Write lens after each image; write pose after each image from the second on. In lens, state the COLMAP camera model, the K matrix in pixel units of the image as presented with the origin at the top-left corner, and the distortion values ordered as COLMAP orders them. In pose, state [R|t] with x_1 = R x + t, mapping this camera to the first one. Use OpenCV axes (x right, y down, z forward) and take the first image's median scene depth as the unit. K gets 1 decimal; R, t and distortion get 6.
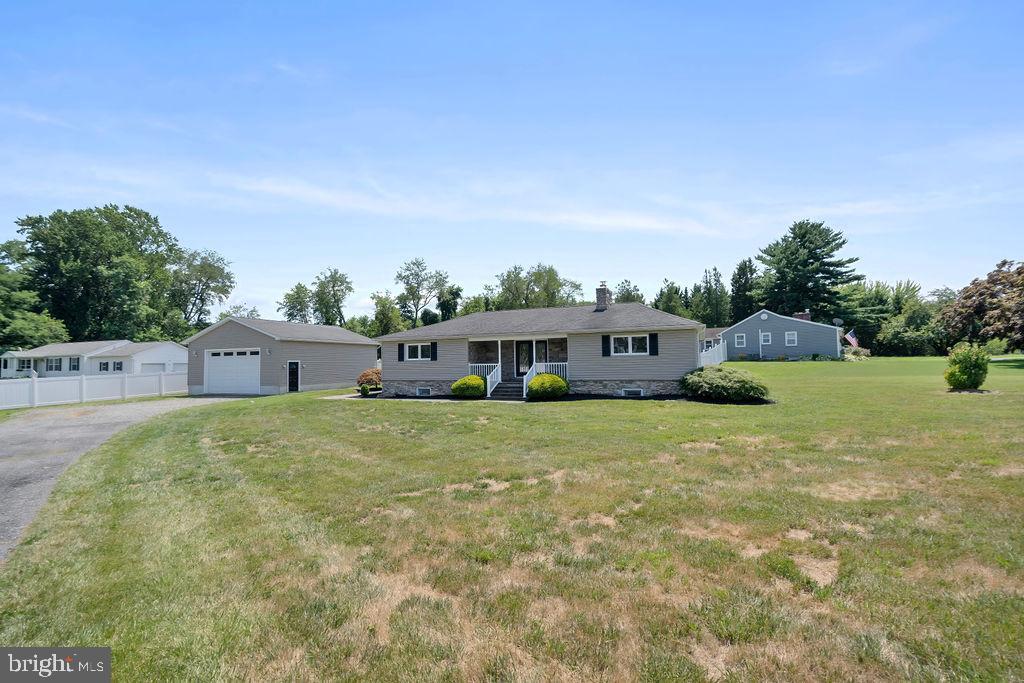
lens RADIAL K [[474.3, 0, 512.5], [0, 474.3, 336.4], [0, 0, 1]] dist [-0.000542, -0.000151]
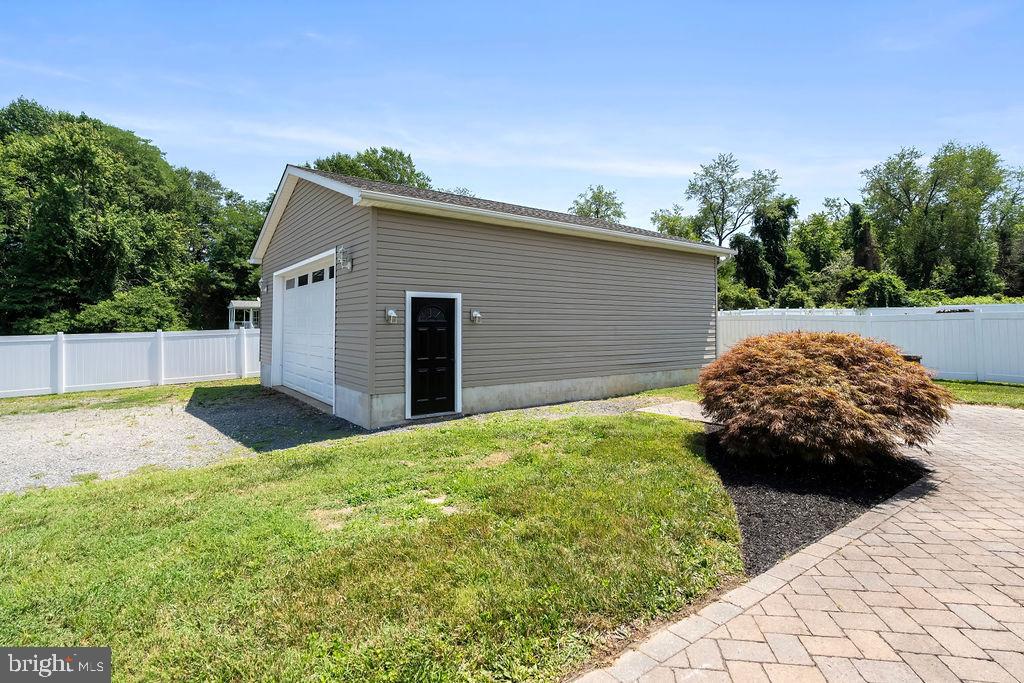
lens RADIAL K [[501.6, 0, 509.7], [0, 501.6, 308.1], [0, 0, 1]] dist [-0.001530, 0.000146]
pose [[0.857562, -0.003260, -0.514371, -0.101815], [0.017226, 0.999601, 0.022383, 0.019032], [0.514093, -0.028056, 0.857276, 0.279717]]
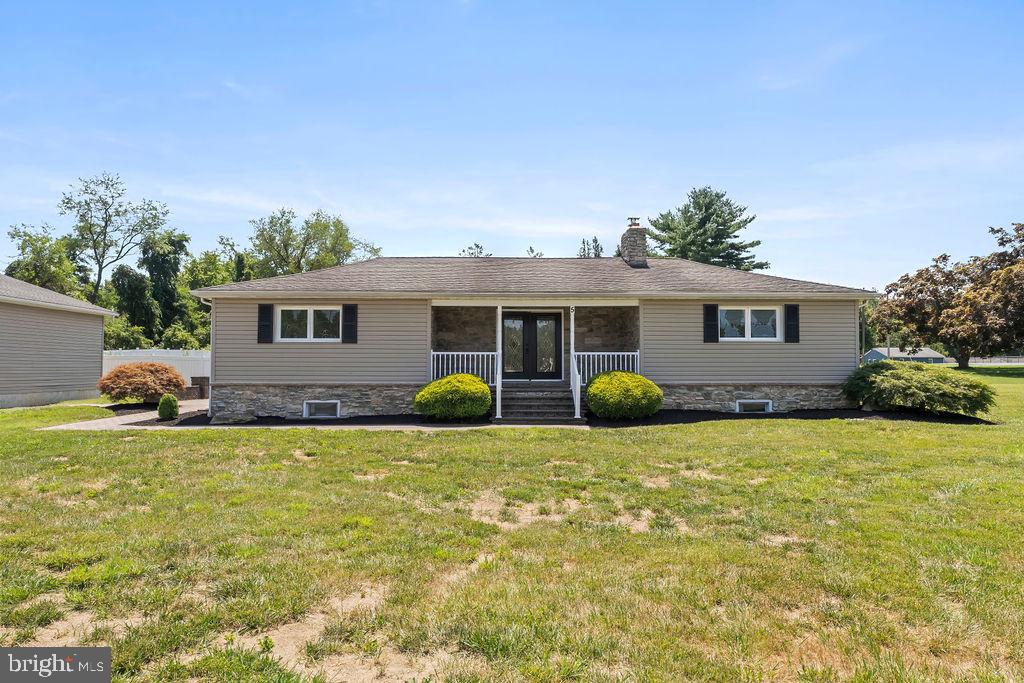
lens RADIAL K [[661.9, 0, 512.0], [0, 661.9, 341.5], [0, 0, 1]] dist [0.006207, 0.002661]
pose [[0.912254, 0.032549, 0.408329, -0.079874], [-0.037758, 0.999276, 0.004699, 0.011071], [-0.407881, -0.019705, 0.912823, 0.091764]]
